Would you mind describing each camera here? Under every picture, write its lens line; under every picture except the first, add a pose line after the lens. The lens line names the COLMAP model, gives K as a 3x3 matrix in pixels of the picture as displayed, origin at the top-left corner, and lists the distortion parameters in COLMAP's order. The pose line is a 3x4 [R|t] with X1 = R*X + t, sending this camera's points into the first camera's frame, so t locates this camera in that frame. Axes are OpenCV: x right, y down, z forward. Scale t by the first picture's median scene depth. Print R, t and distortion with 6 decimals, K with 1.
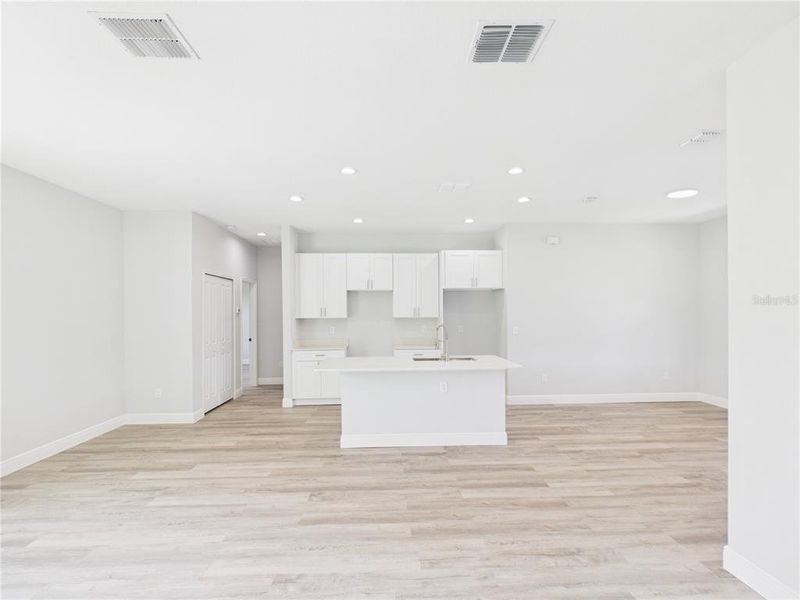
lens RADIAL K [[419.5, 0, 400.6], [0, 419.5, 309.0], [0, 0, 1]] dist [0.001626, -0.002264]
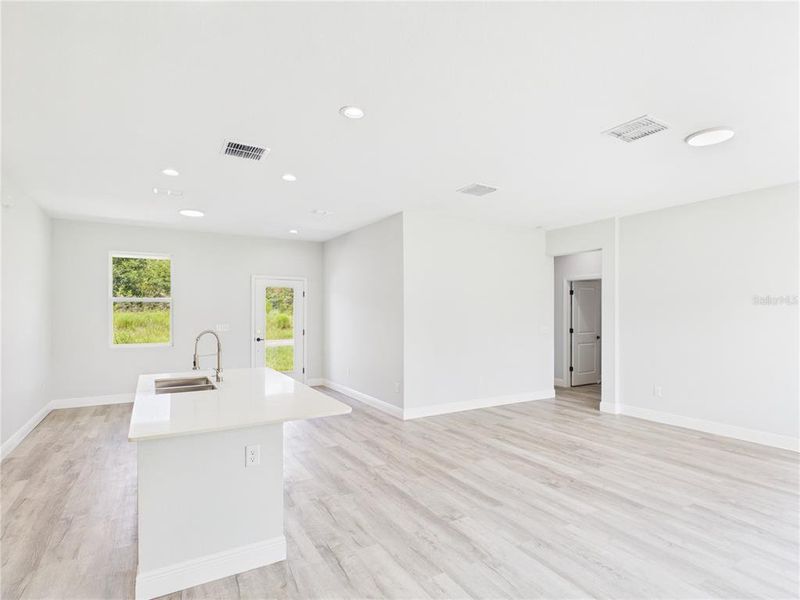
lens RADIAL K [[419.5, 0, 398.0], [0, 419.5, 311.0], [0, 0, 1]] dist [0.001626, -0.002264]
pose [[-0.467809, 0.010101, 0.883772, -0.731944], [-0.003627, 0.999904, -0.013348, 0.014280], [-0.883822, -0.009449, -0.467727, 1.182041]]
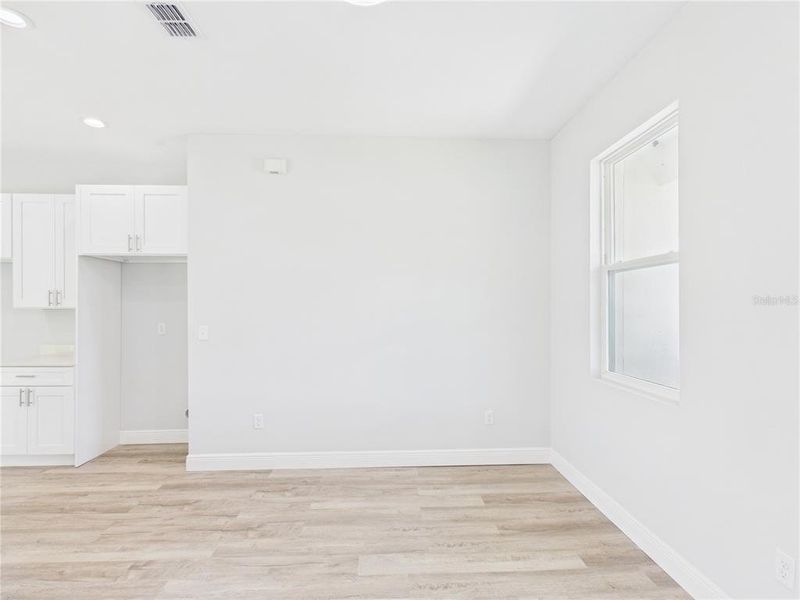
lens RADIAL K [[426.9, 0, 402.3], [0, 426.9, 302.4], [0, 0, 1]] dist [-0.004507, -0.001196]
pose [[0.999955, 0.007663, 0.005593, 0.802143], [-0.007708, 0.999939, 0.007934, 0.007788], [-0.005532, -0.007977, 0.999953, 0.690341]]
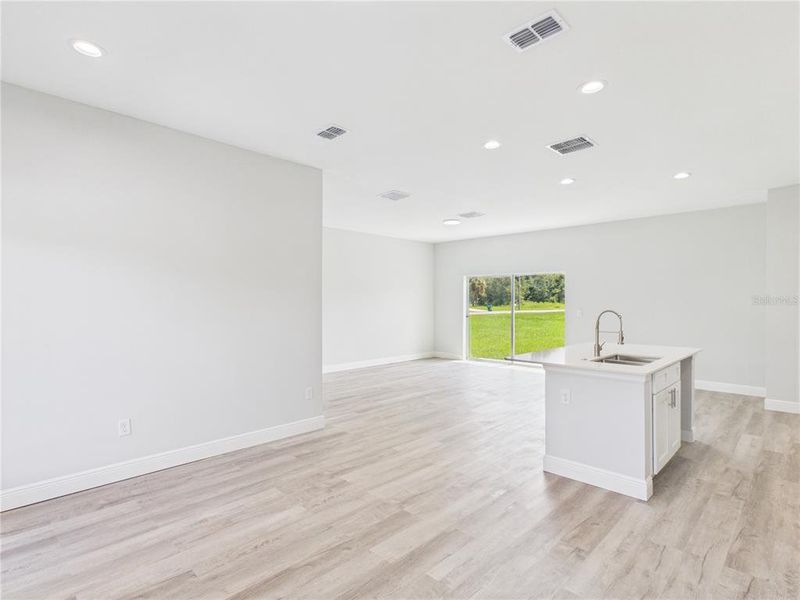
lens RADIAL K [[419.5, 0, 401.2], [0, 419.5, 298.7], [0, 0, 1]] dist [0.001626, -0.002264]
pose [[-0.726610, 0.001067, -0.687050, 1.013994], [0.009611, 0.999917, -0.008612, 0.021525], [0.686983, -0.012861, -0.726559, 1.463139]]
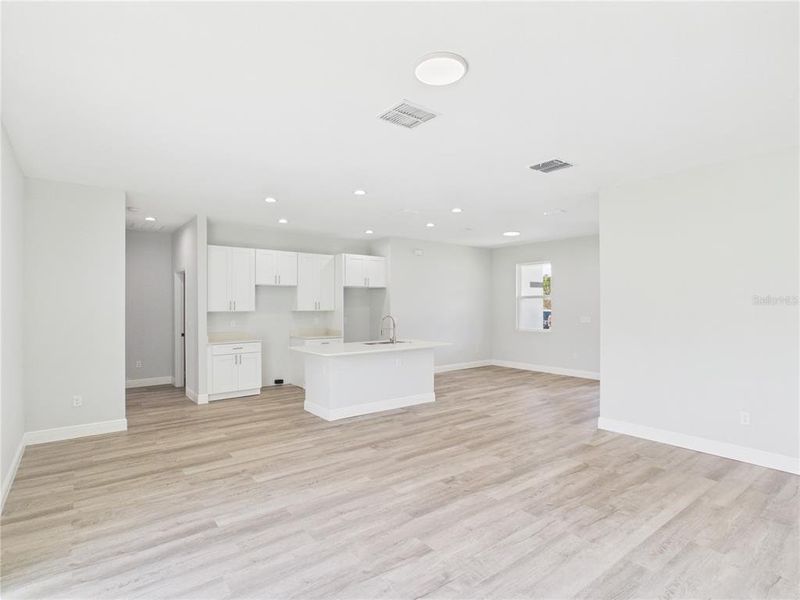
lens RADIAL K [[419.5, 0, 401.2], [0, 419.5, 299.2], [0, 0, 1]] dist [0.001626, -0.002264]
pose [[0.814348, 0.014076, 0.580206, -0.698430], [-0.008984, 0.999892, -0.011647, 0.000360], [-0.580307, 0.004272, 0.814386, -0.081310]]
